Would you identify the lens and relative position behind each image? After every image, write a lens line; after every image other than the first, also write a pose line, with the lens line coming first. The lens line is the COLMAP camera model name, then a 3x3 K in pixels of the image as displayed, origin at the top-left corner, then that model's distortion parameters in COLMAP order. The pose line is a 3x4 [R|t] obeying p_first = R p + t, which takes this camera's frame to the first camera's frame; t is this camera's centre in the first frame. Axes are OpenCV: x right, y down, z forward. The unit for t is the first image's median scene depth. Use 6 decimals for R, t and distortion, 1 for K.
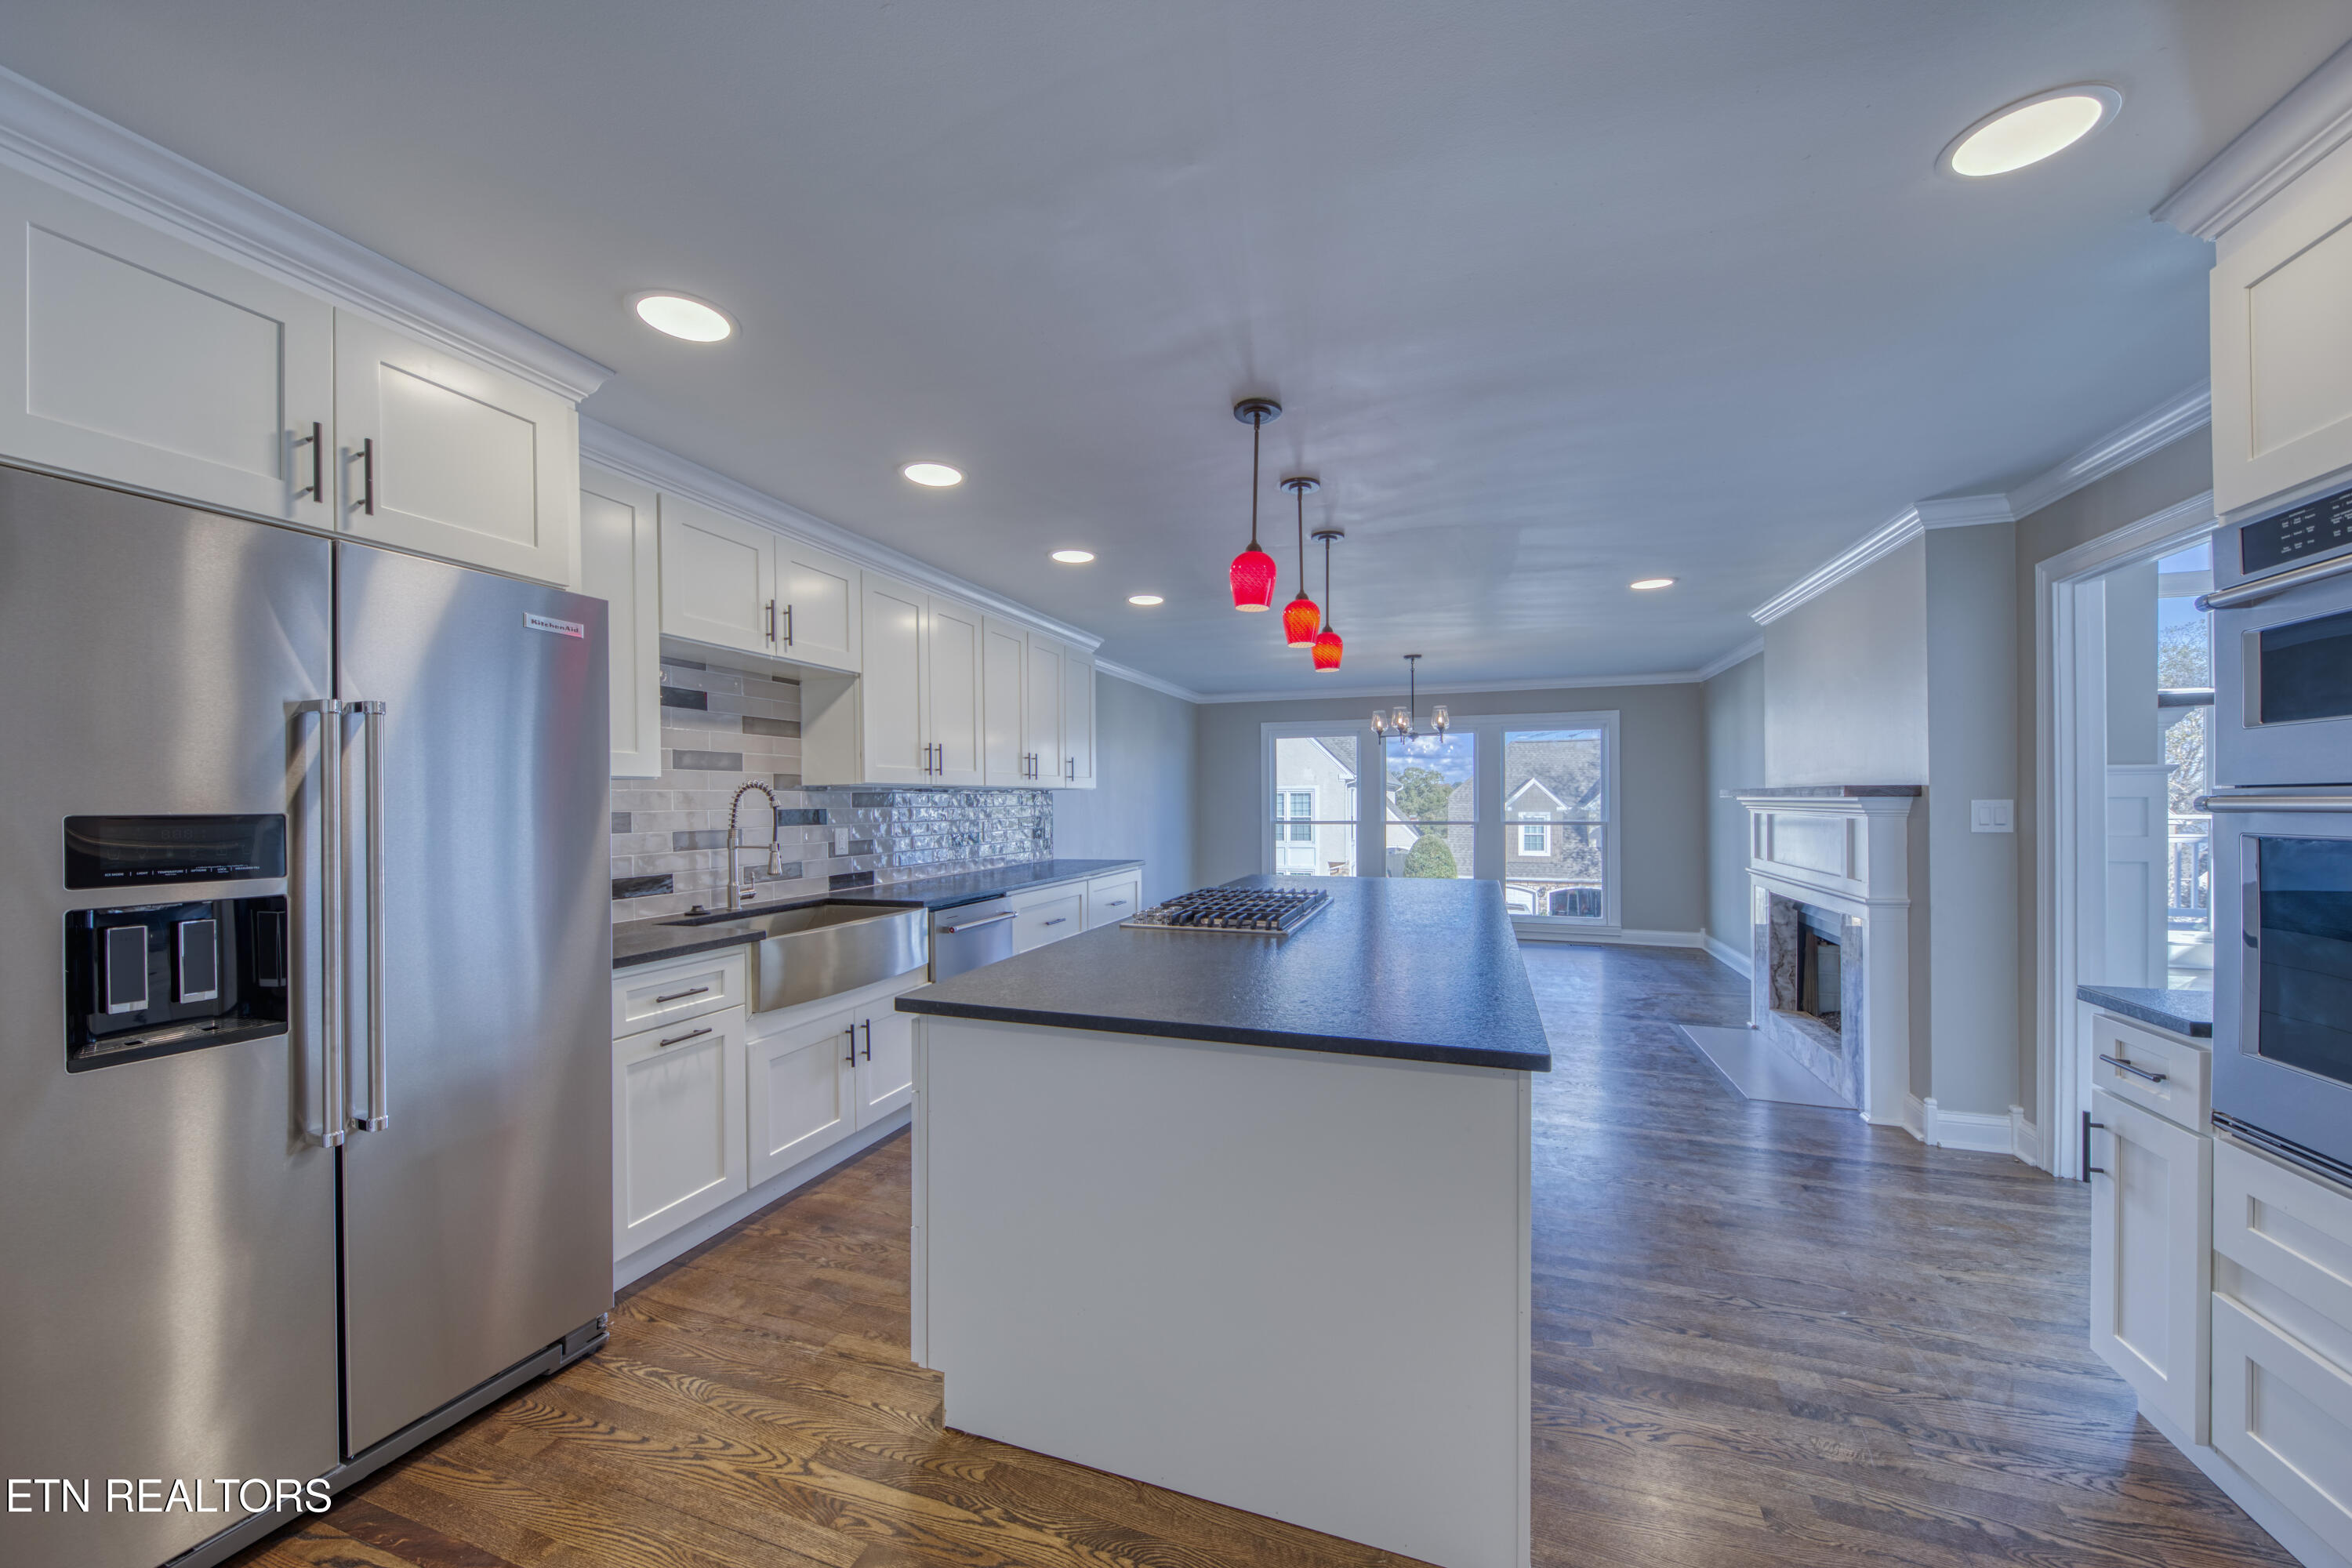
lens RADIAL K [[818.3, 0, 1181.7], [0, 818.3, 798.5], [0, 0, 1]] dist [-0.000606, -0.002698]
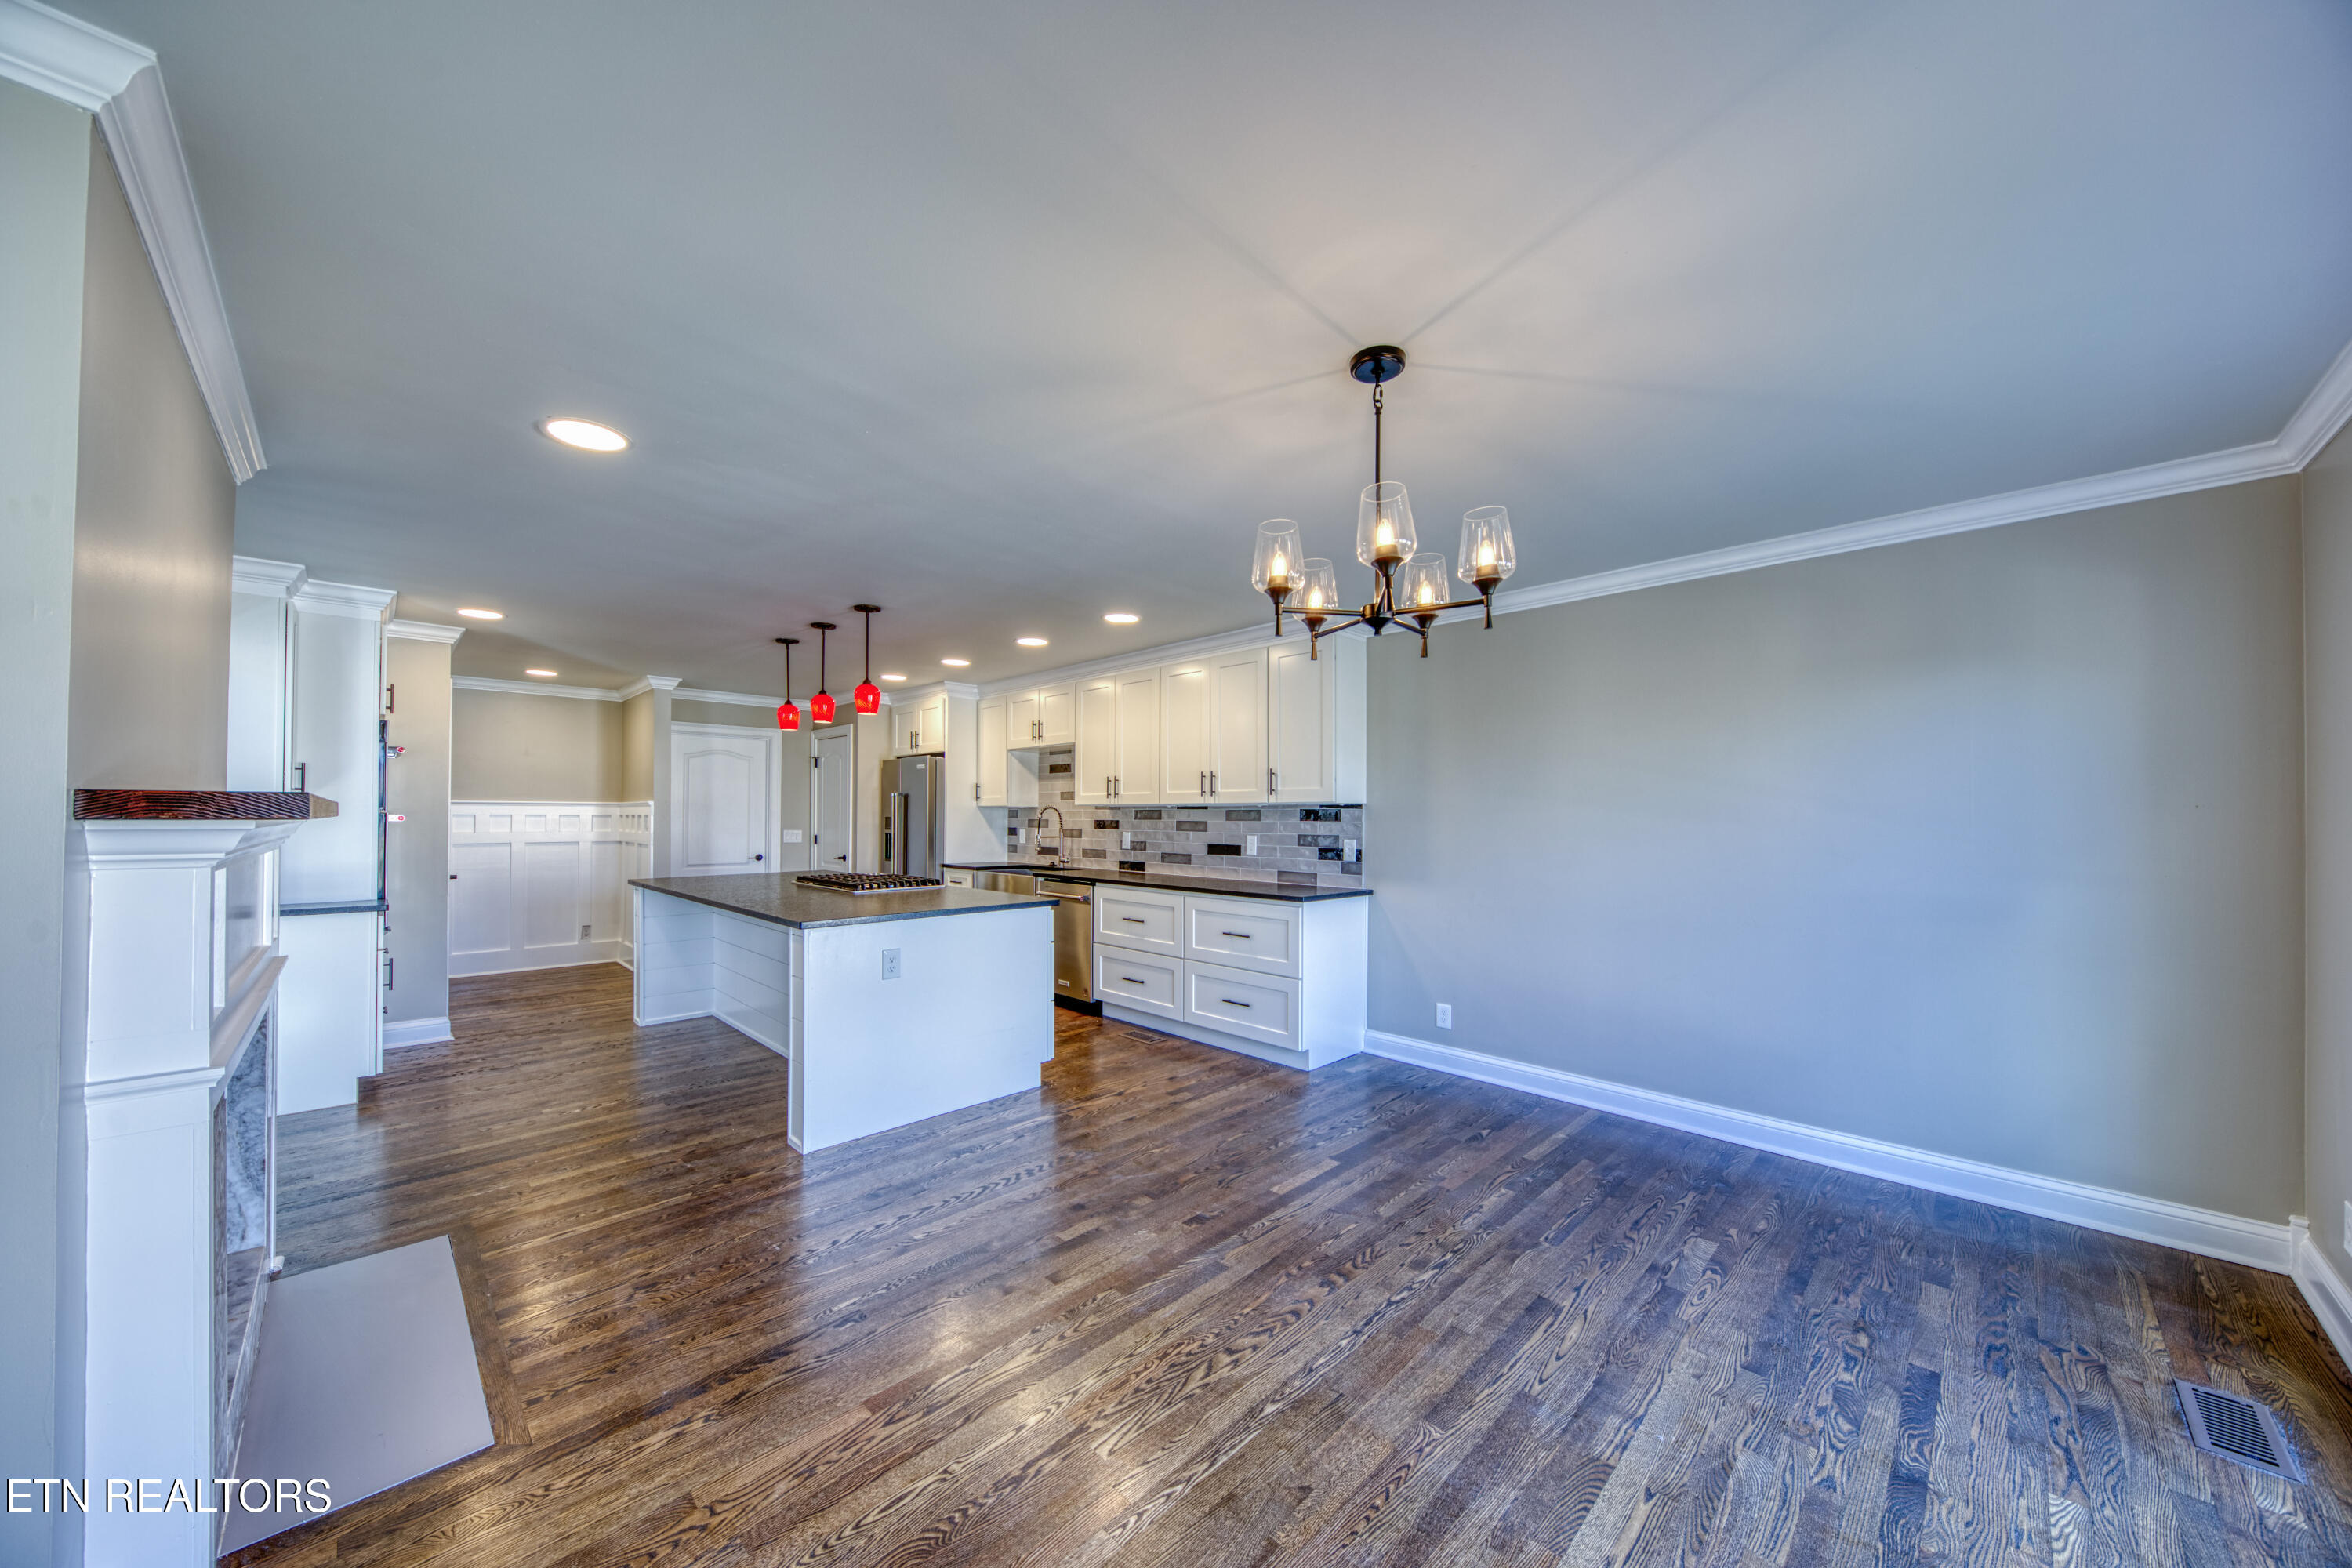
lens RADIAL K [[818.3, 0, 1127.6], [0, 818.3, 814.3], [0, 0, 1]] dist [-0.000606, -0.002698]
pose [[-0.483715, -0.003858, -0.875217, 1.040937], [-0.003276, 0.999991, -0.002597, 0.005123], [0.875219, 0.001611, -0.483724, 1.864479]]
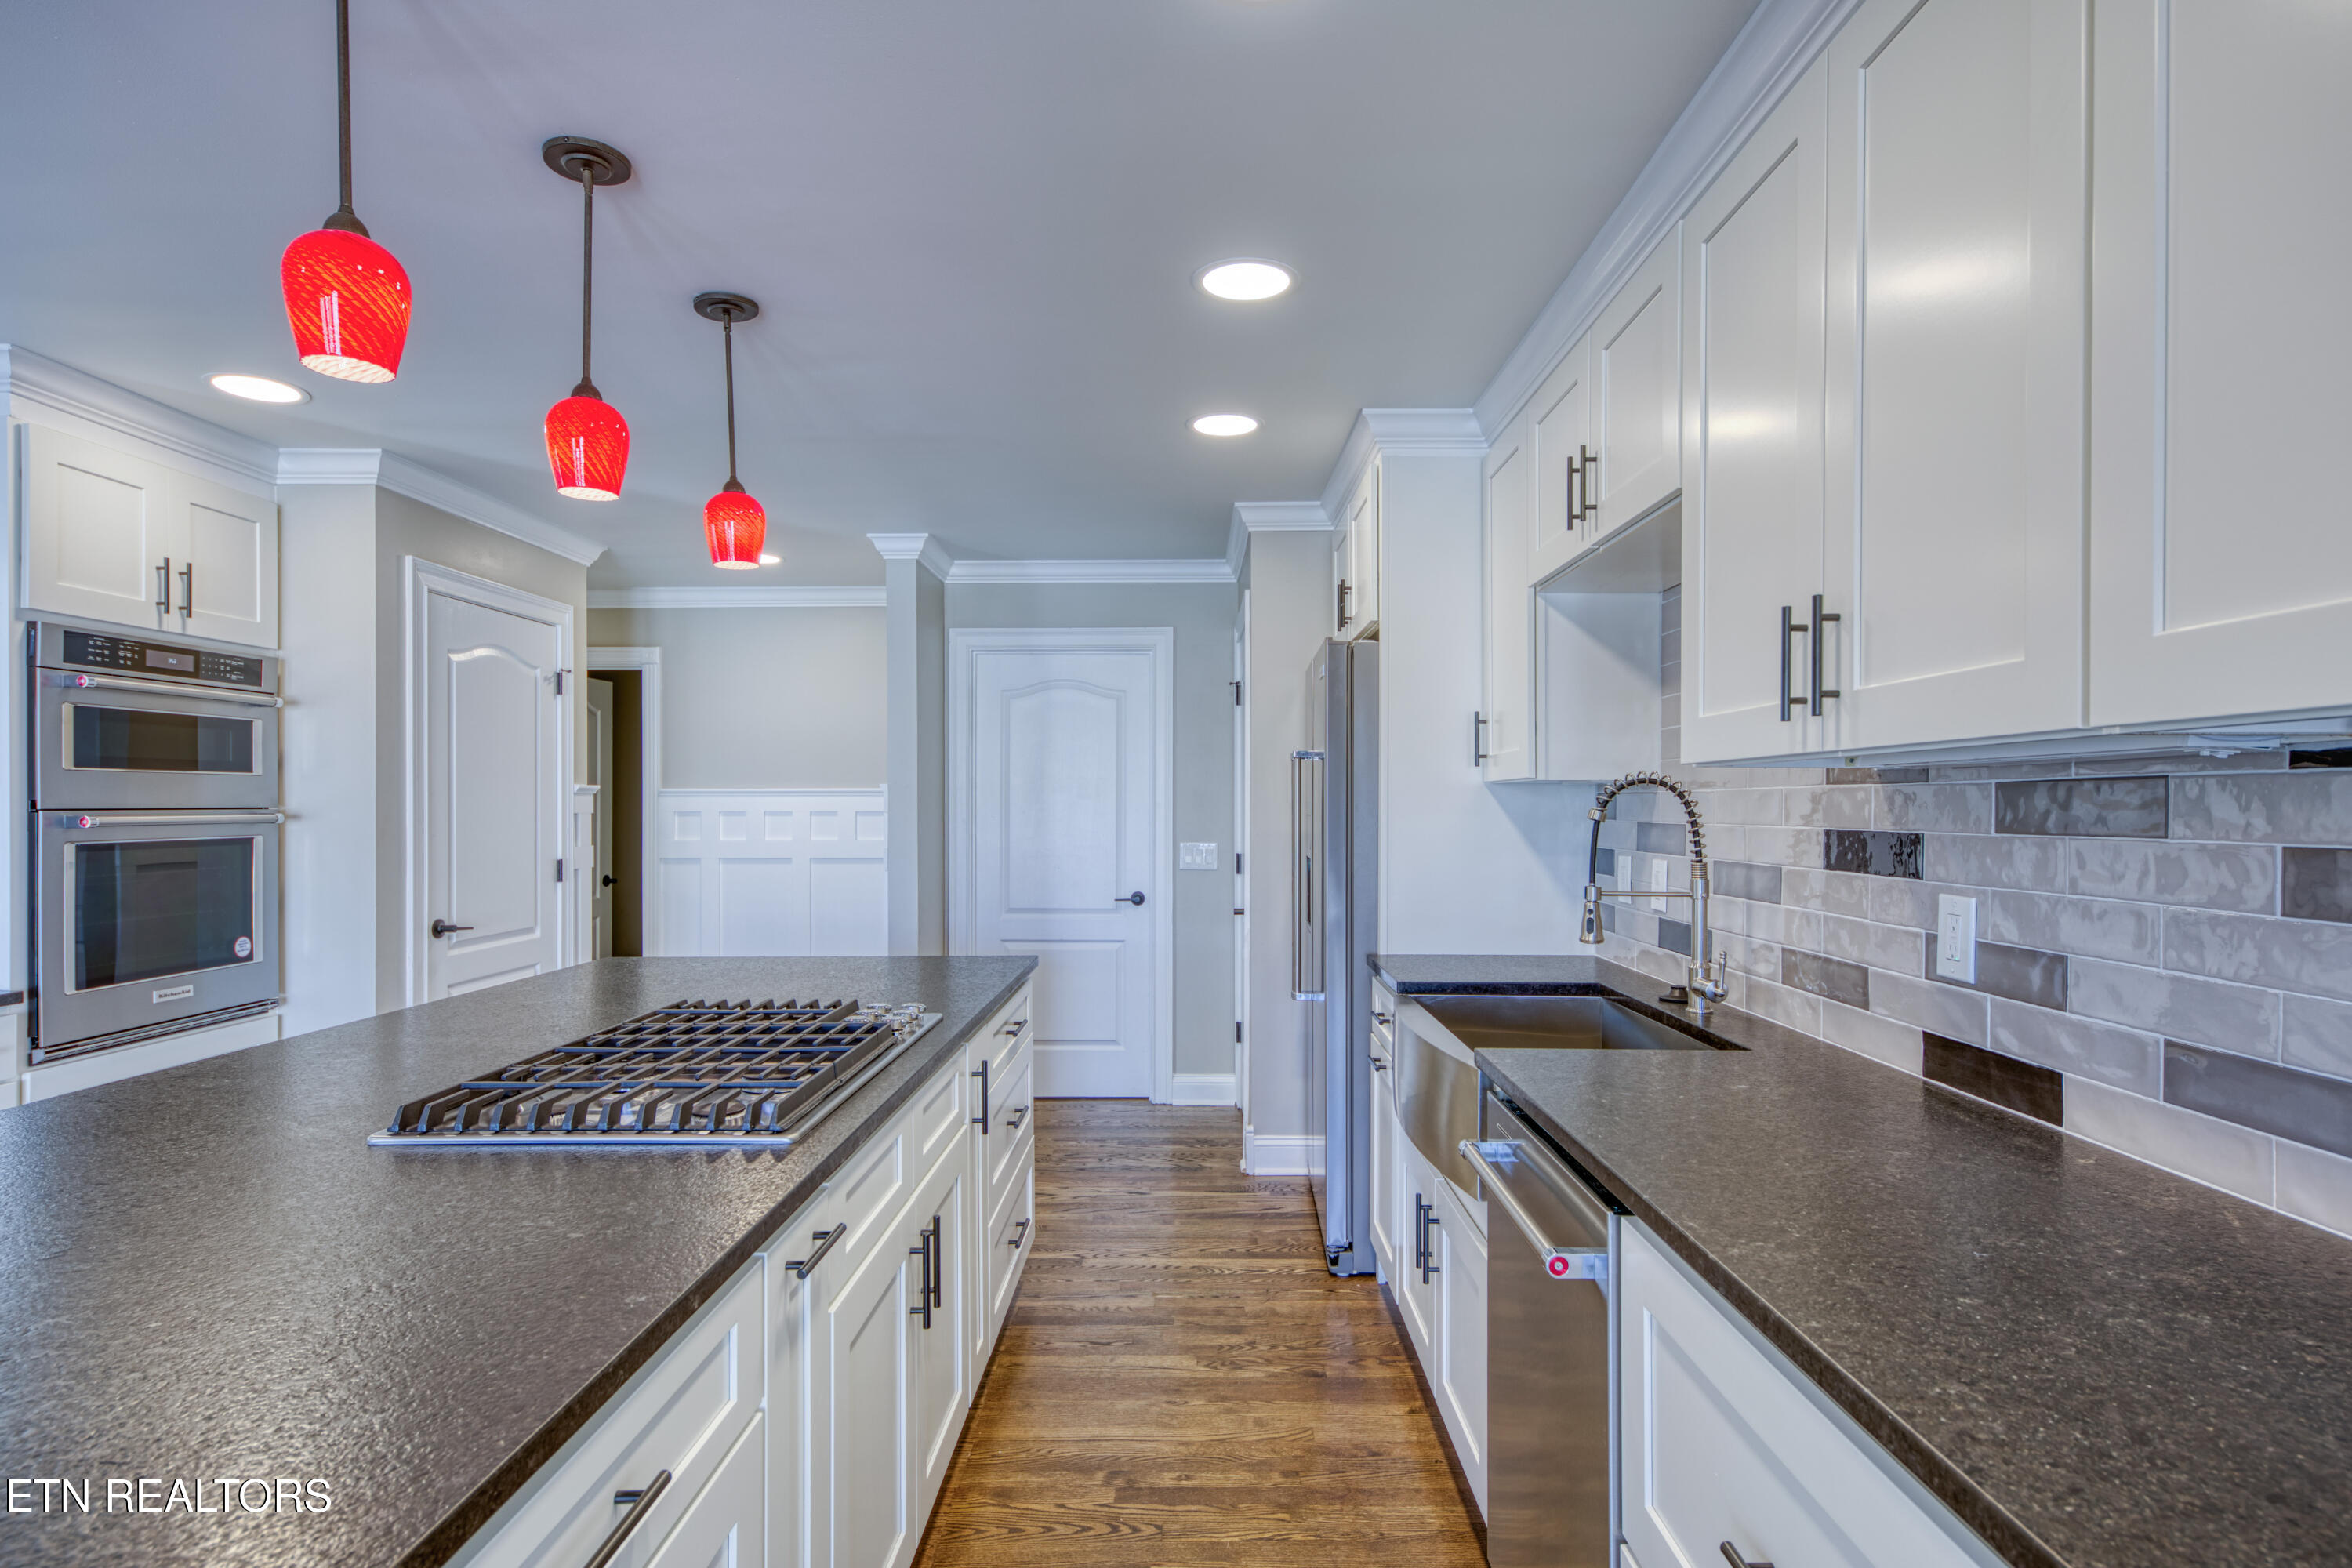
lens RADIAL K [[1207.6, 0, 1165.4], [0, 1207.6, 798.0], [0, 0, 1]] dist [0.001141, 0.003274]
pose [[-0.947919, -0.000840, -0.318512, 0.025718], [0.001902, 0.999964, -0.008298, 0.001740], [0.318507, -0.008472, -0.947883, 1.409344]]
